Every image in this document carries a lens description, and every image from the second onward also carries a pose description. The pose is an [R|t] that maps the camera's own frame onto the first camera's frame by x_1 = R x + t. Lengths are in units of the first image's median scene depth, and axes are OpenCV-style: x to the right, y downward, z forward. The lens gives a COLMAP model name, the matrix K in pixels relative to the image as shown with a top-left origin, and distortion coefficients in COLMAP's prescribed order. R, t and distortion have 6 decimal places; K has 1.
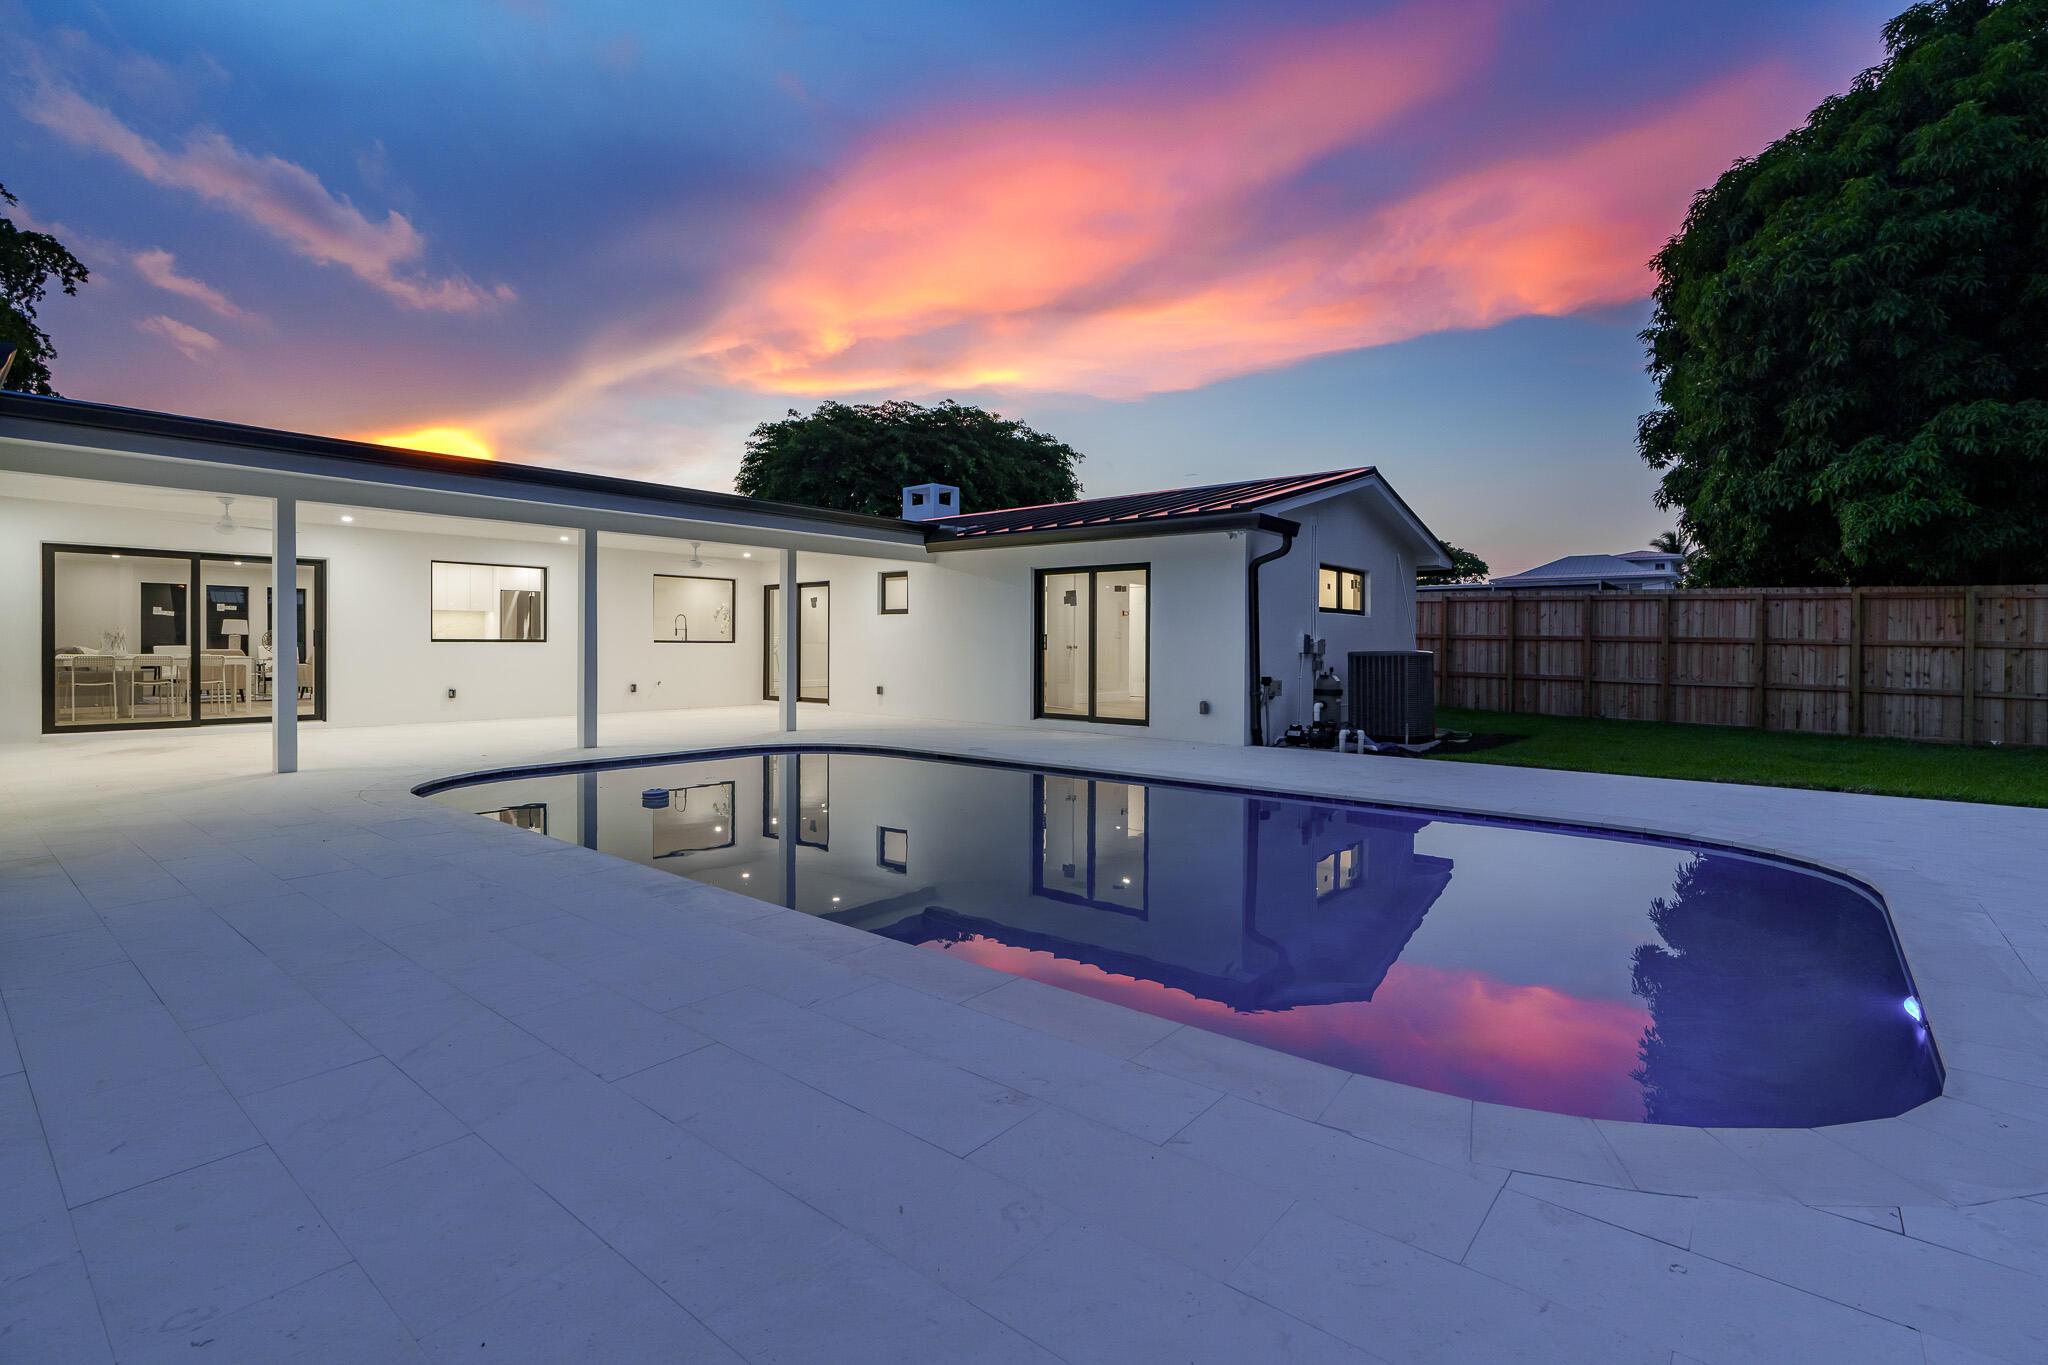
lens RADIAL K [[941.7, 0, 1036.1], [0, 941.7, 656.1], [0, 0, 1]] dist [-0.006587, 0.002462]
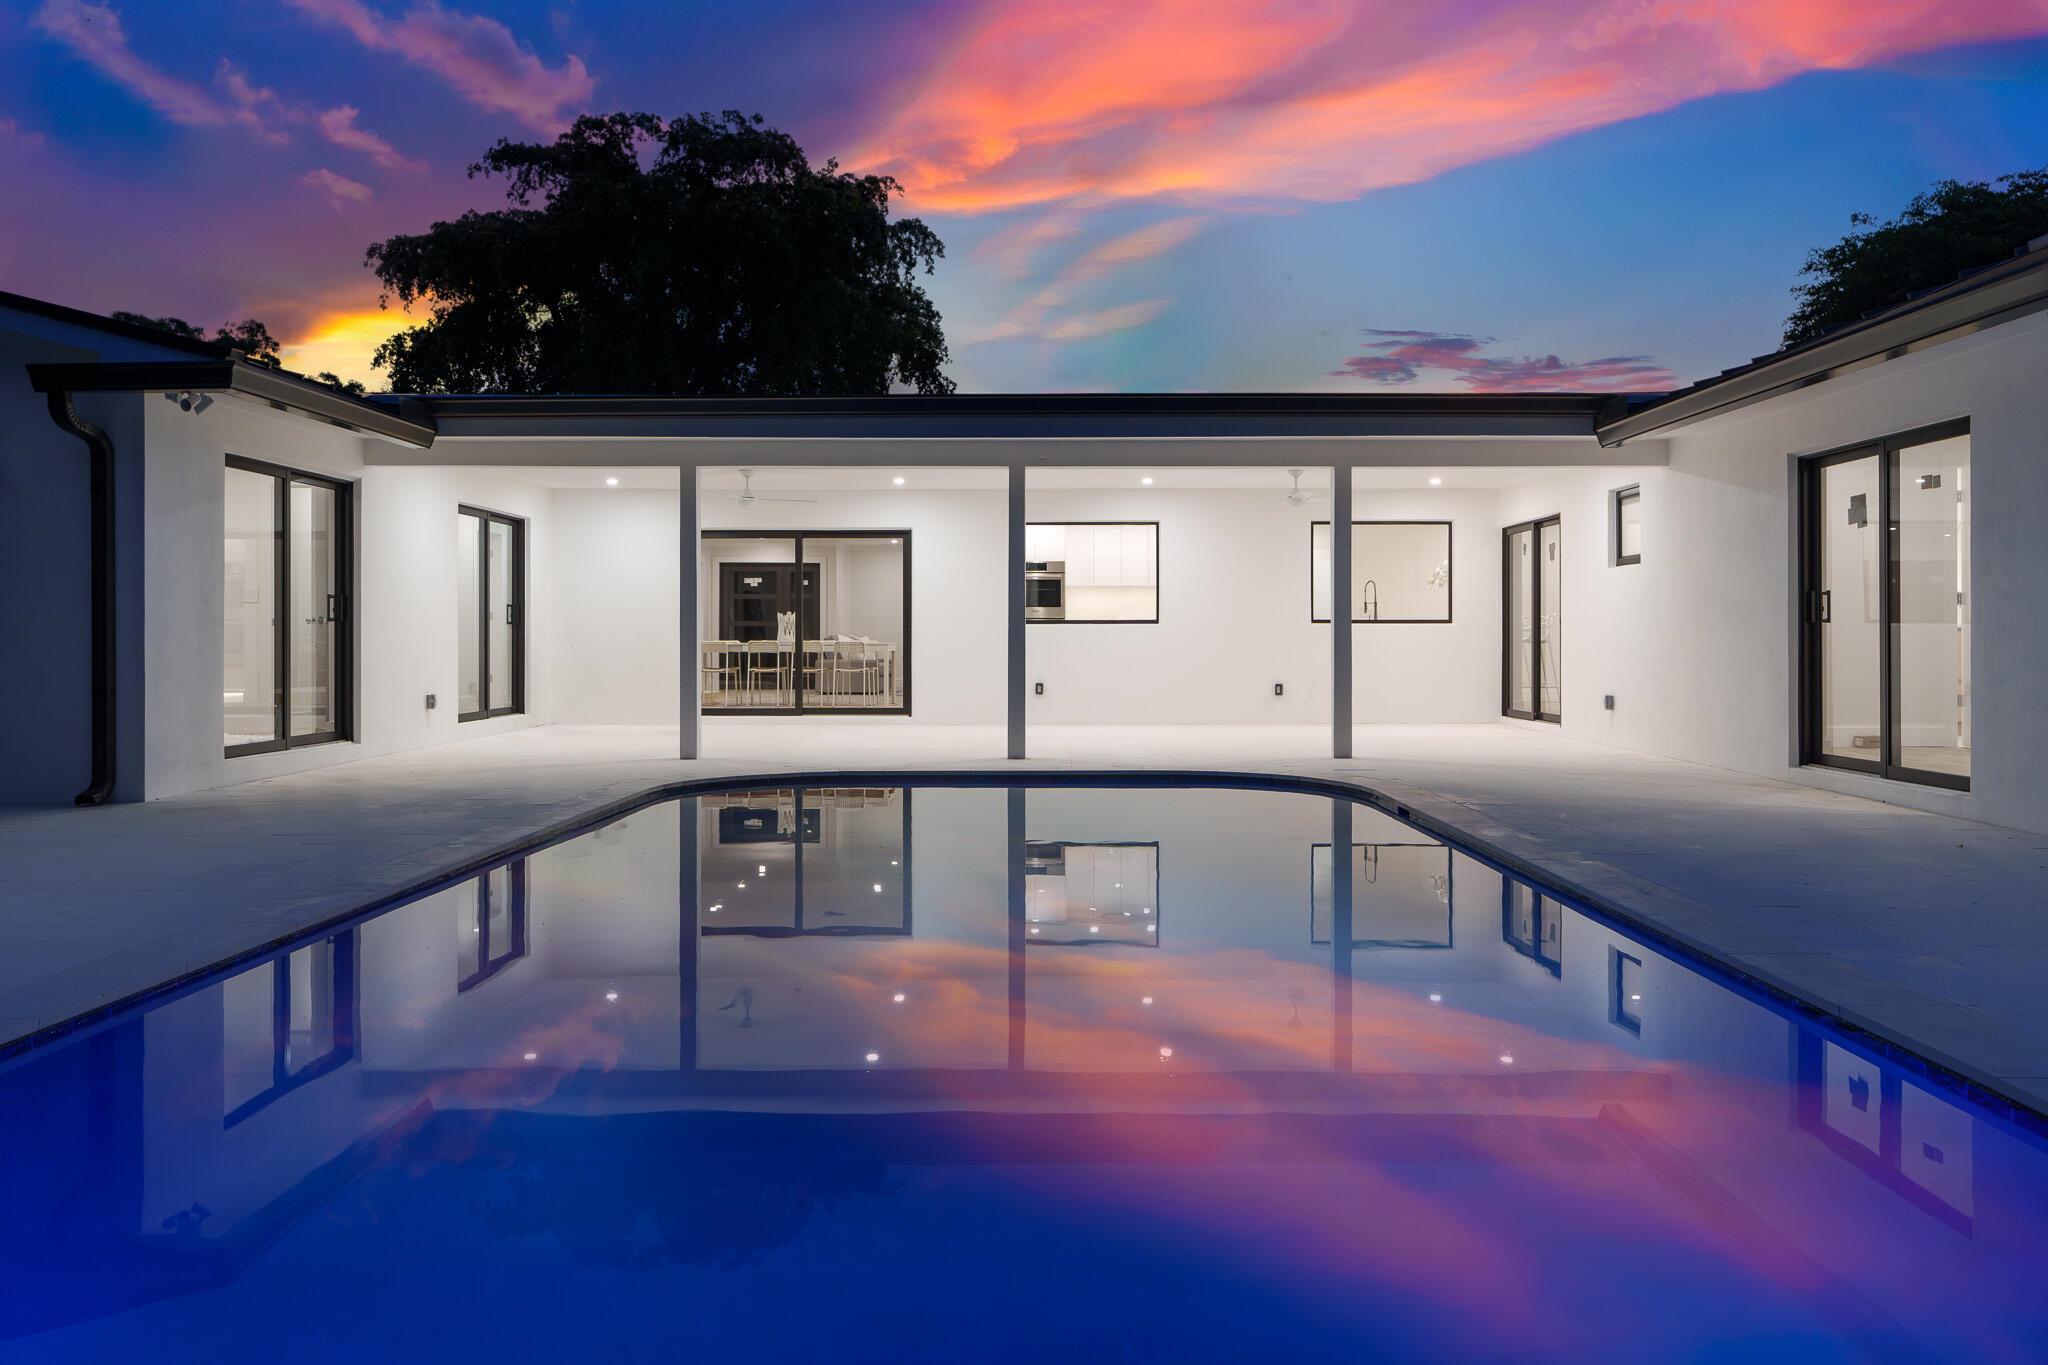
lens RADIAL K [[1468.5, 0, 1025.4], [0, 1468.5, 620.9], [0, 0, 1]] dist [-0.007865, -0.002065]
pose [[0.626342, -0.014863, -0.779407, 0.296358], [-0.005863, 0.999700, -0.023775, 0.010722], [0.779526, 0.019461, 0.626067, 0.193325]]
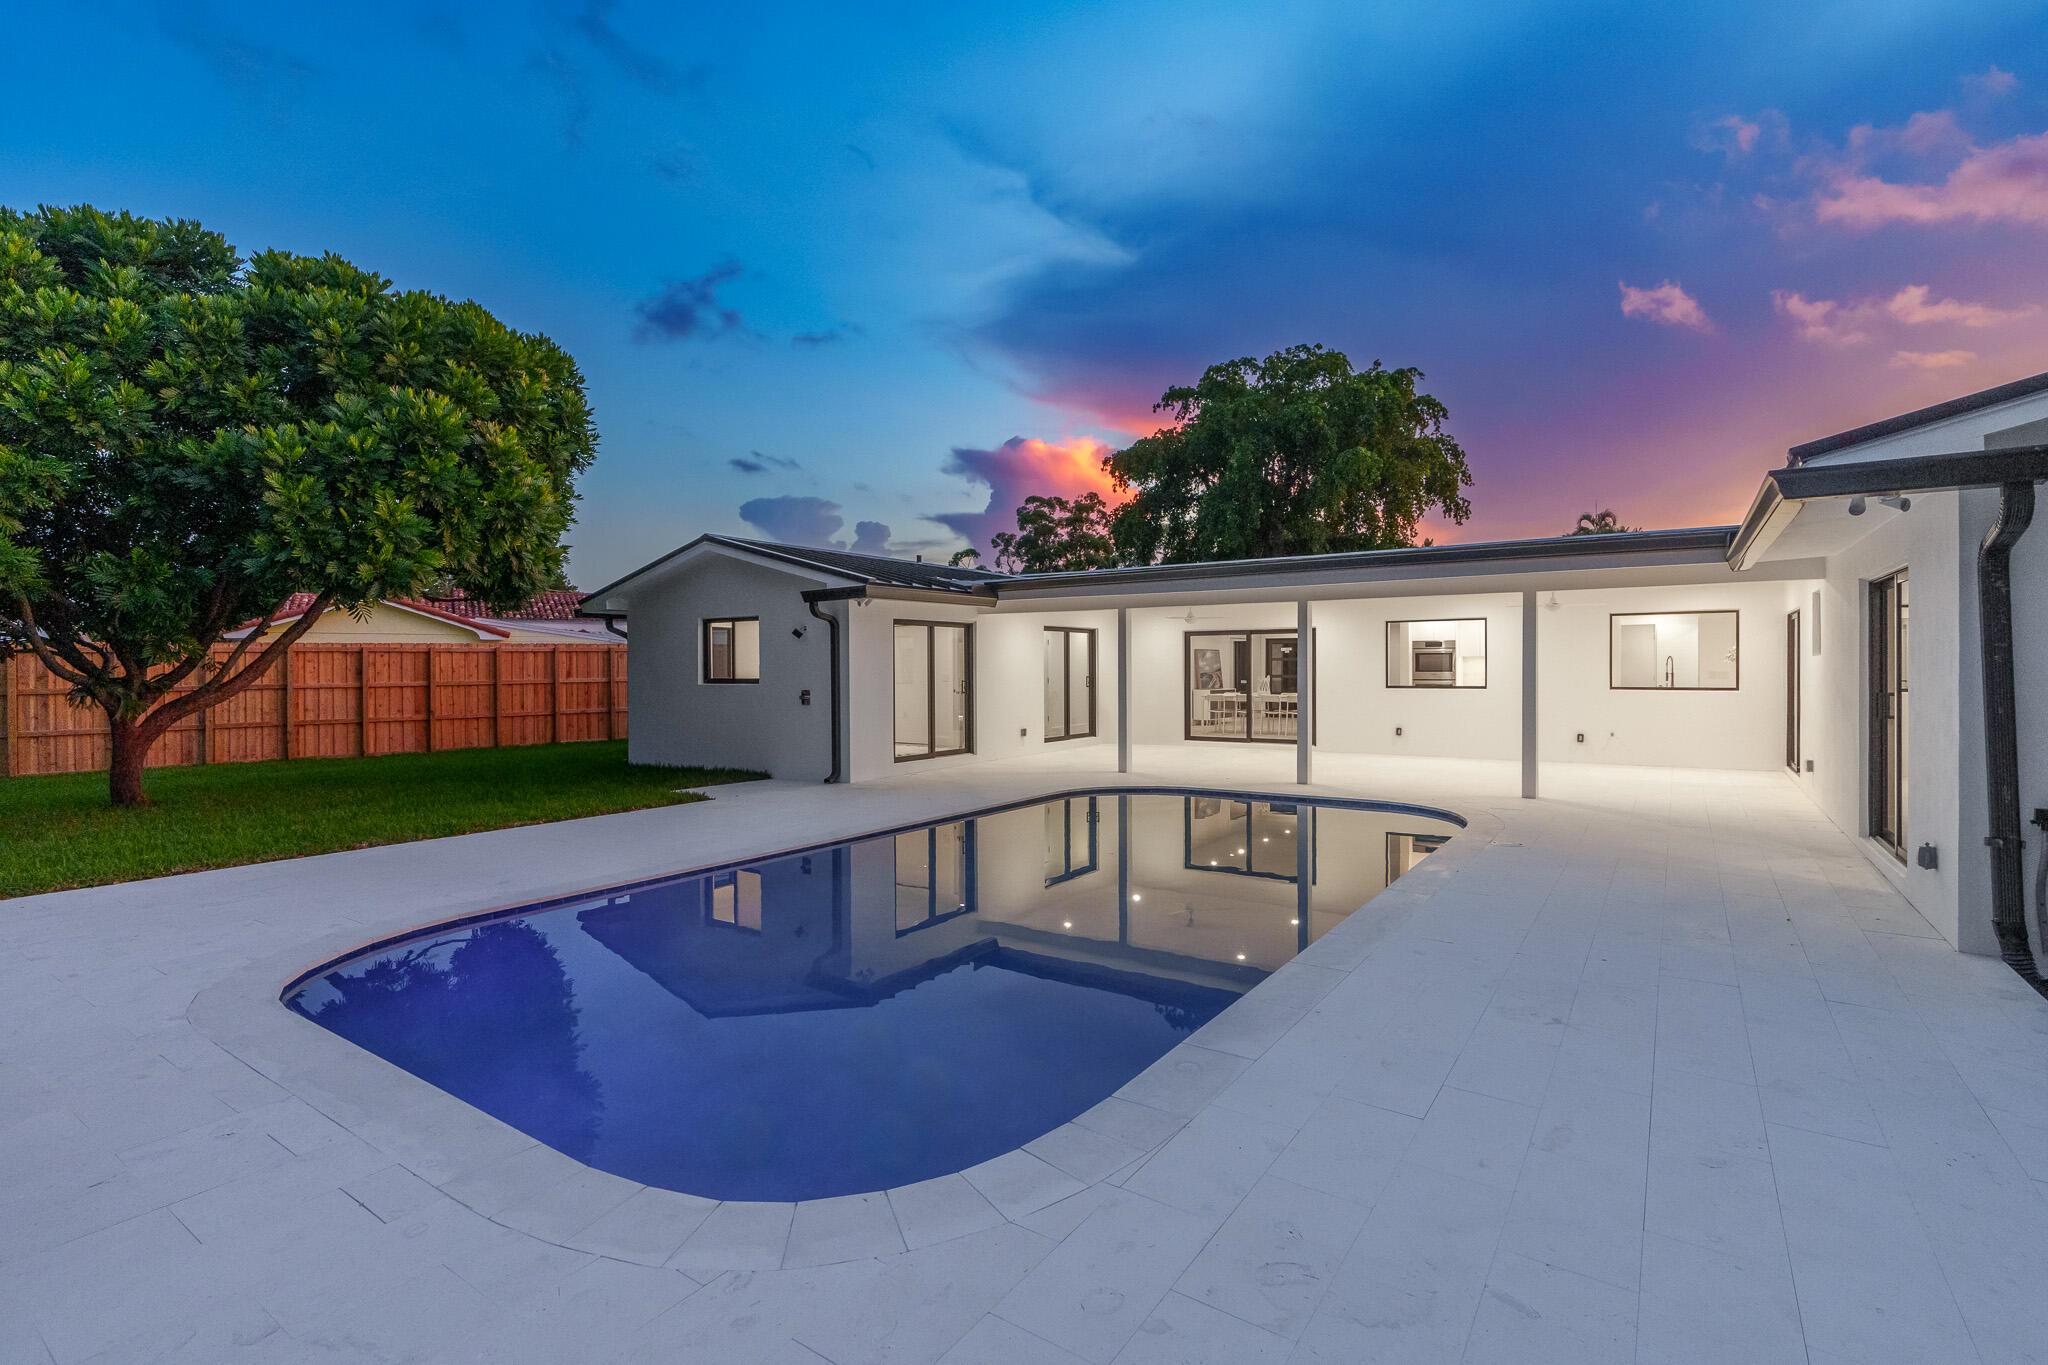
lens RADIAL K [[941.7, 0, 1029.4], [0, 941.7, 673.9], [0, 0, 1]] dist [-0.006587, 0.002462]
pose [[0.089950, 0.002656, -0.995943, 0.469898], [-0.004664, 0.999987, 0.002246, -0.030051], [0.995935, 0.004443, 0.089961, 0.376611]]
